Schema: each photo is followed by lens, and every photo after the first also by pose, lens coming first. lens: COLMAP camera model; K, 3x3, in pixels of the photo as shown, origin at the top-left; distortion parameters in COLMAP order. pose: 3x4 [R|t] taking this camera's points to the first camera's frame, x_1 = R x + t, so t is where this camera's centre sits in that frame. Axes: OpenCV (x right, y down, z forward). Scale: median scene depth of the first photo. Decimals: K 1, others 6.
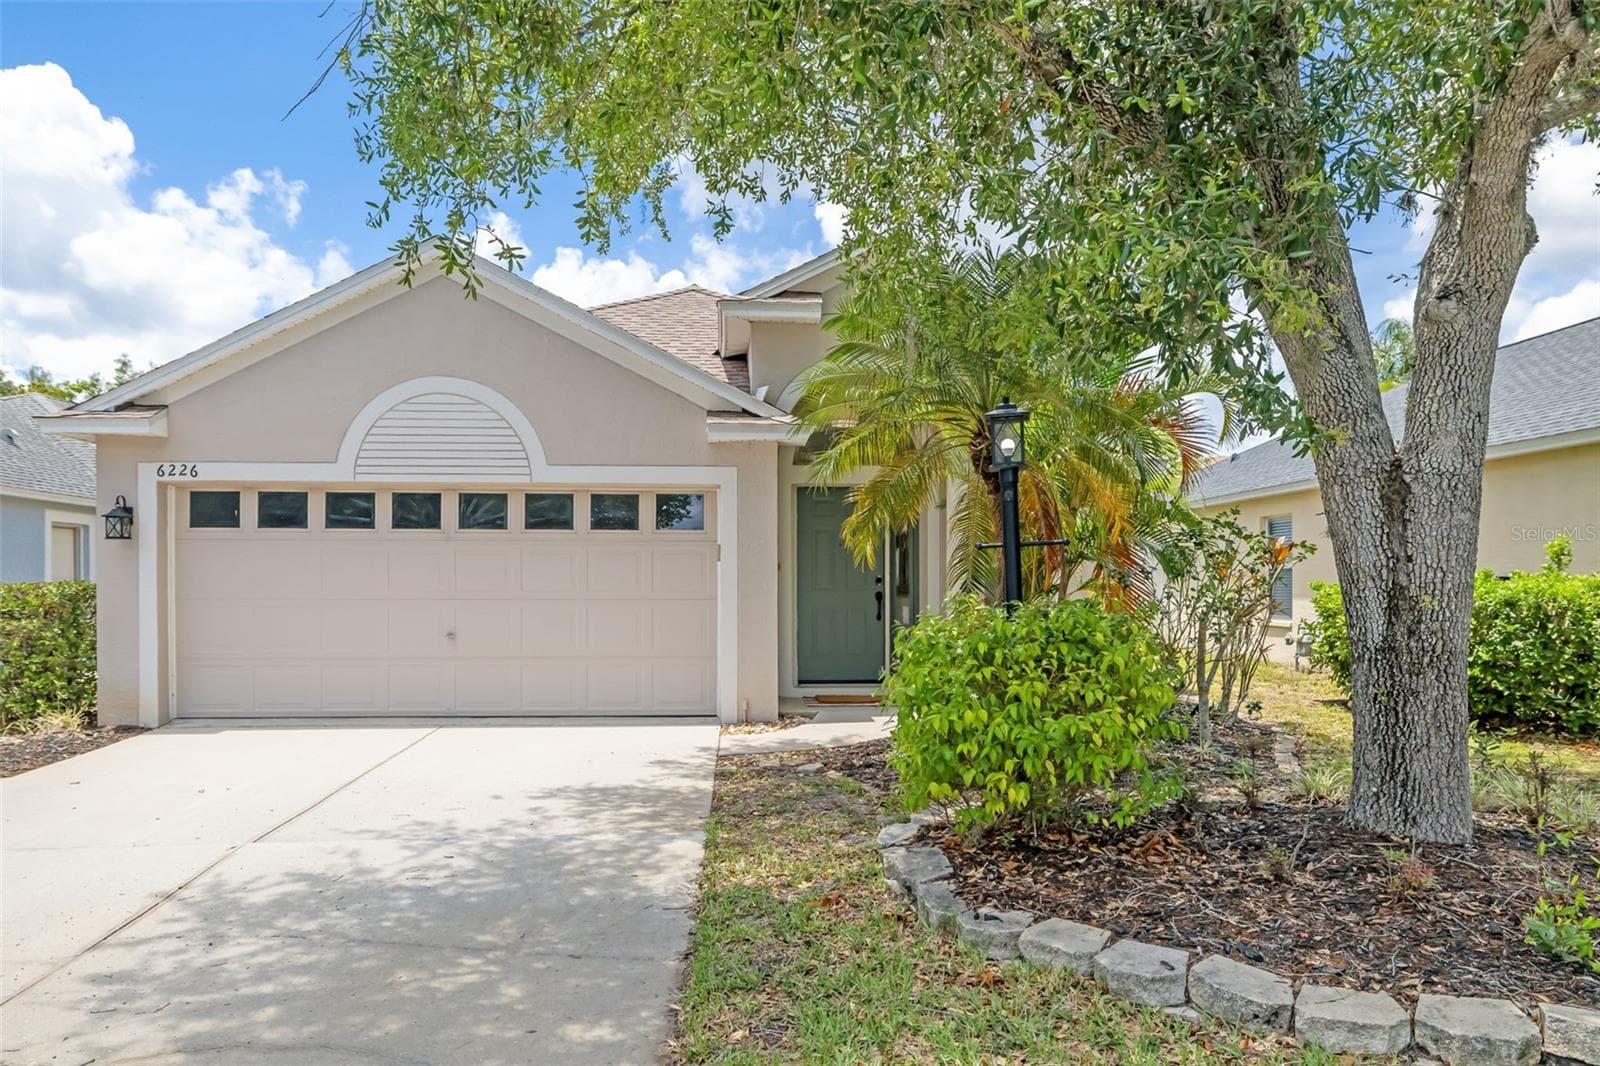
lens RADIAL K [[1086.5, 0, 805.0], [0, 1086.5, 600.4], [0, 0, 1]] dist [0.007334, -0.003871]
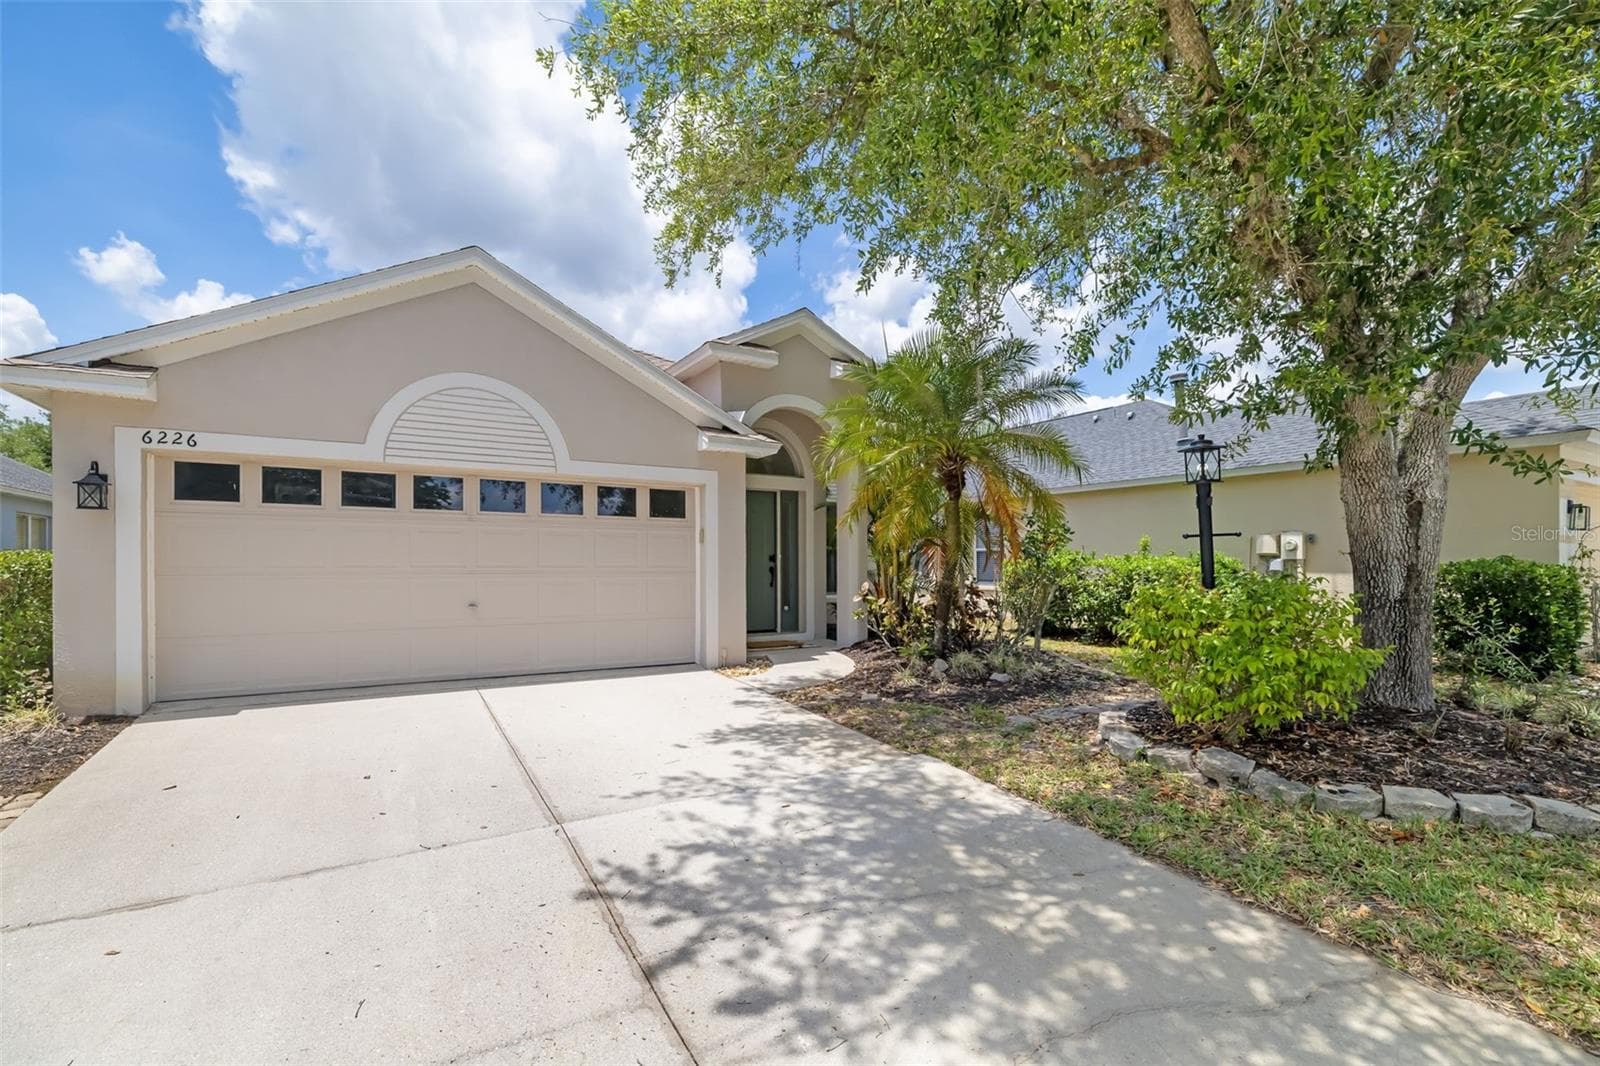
lens RADIAL K [[713.6, 0, 809.6], [0, 713.6, 565.9], [0, 0, 1]] dist [0.001431, -0.000134]
pose [[0.885627, 0.000264, 0.464397, -0.371430], [0.004007, 0.999958, -0.008211, -0.001998], [-0.464380, 0.009132, 0.885589, 0.196444]]
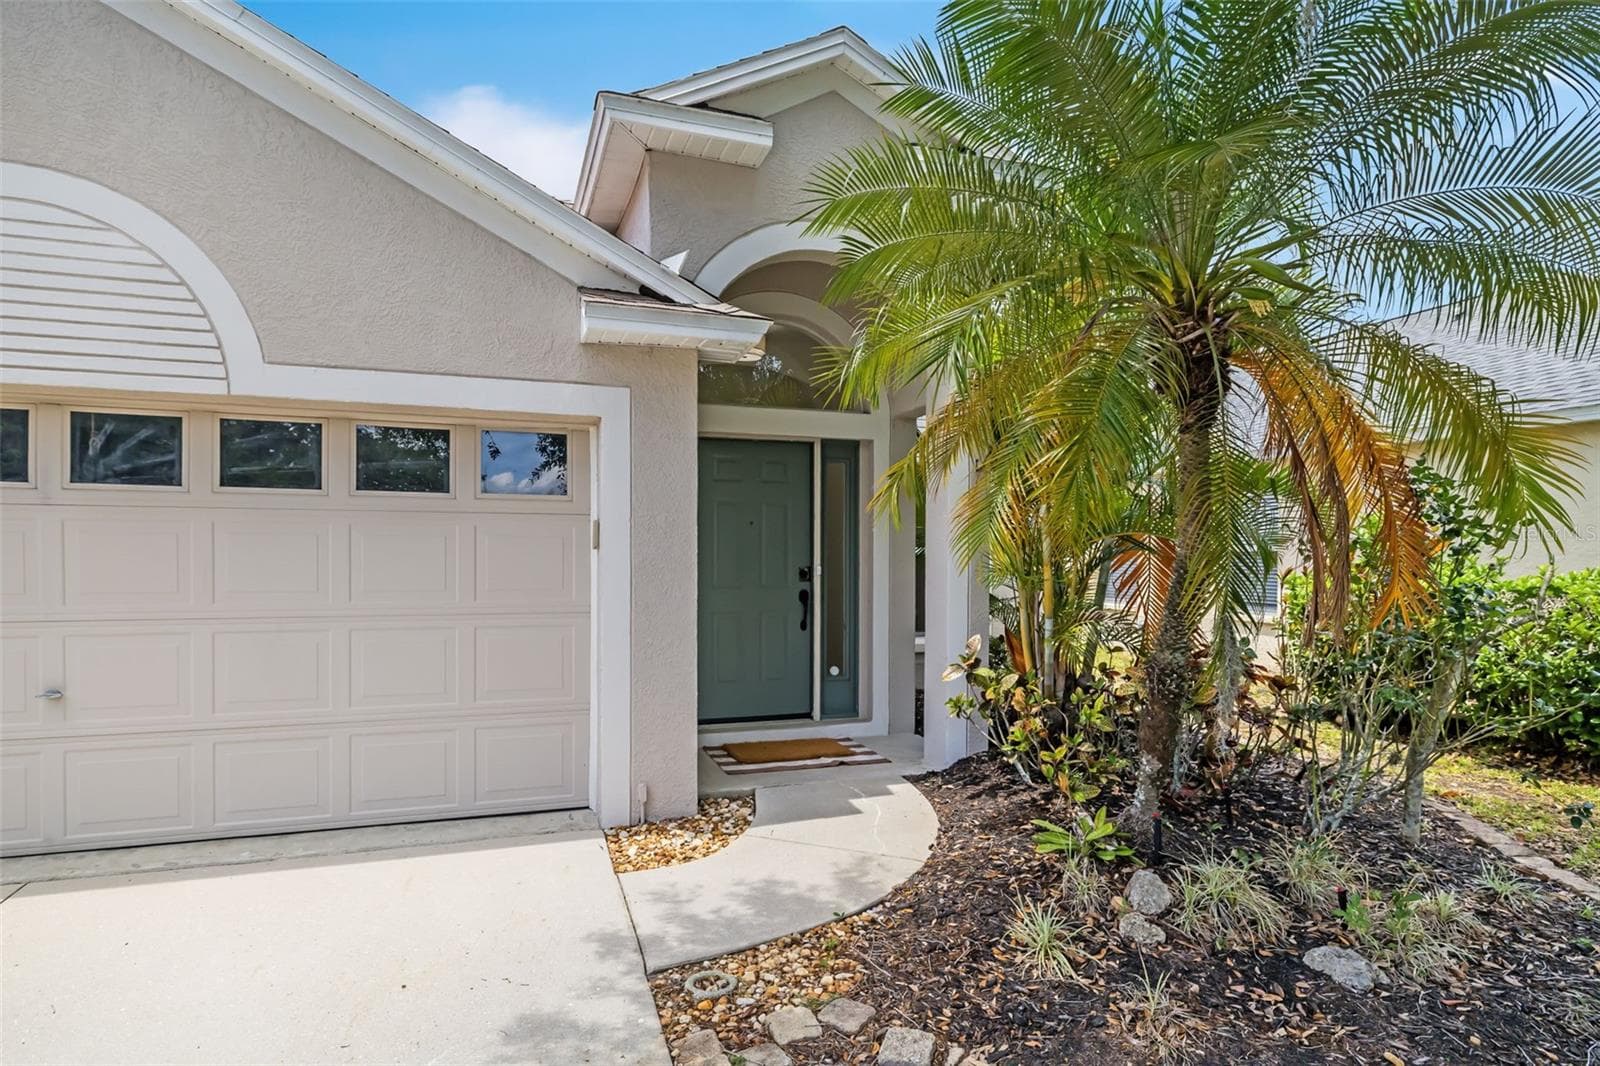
lens RADIAL K [[925.3, 0, 791.2], [0, 925.3, 587.4], [0, 0, 1]] dist [0.000677, -0.001061]
pose [[0.959247, -0.005862, 0.282509, -0.117676], [0.000095, 0.999791, 0.020421, -0.027734], [-0.282570, -0.019562, 0.959047, 0.517390]]
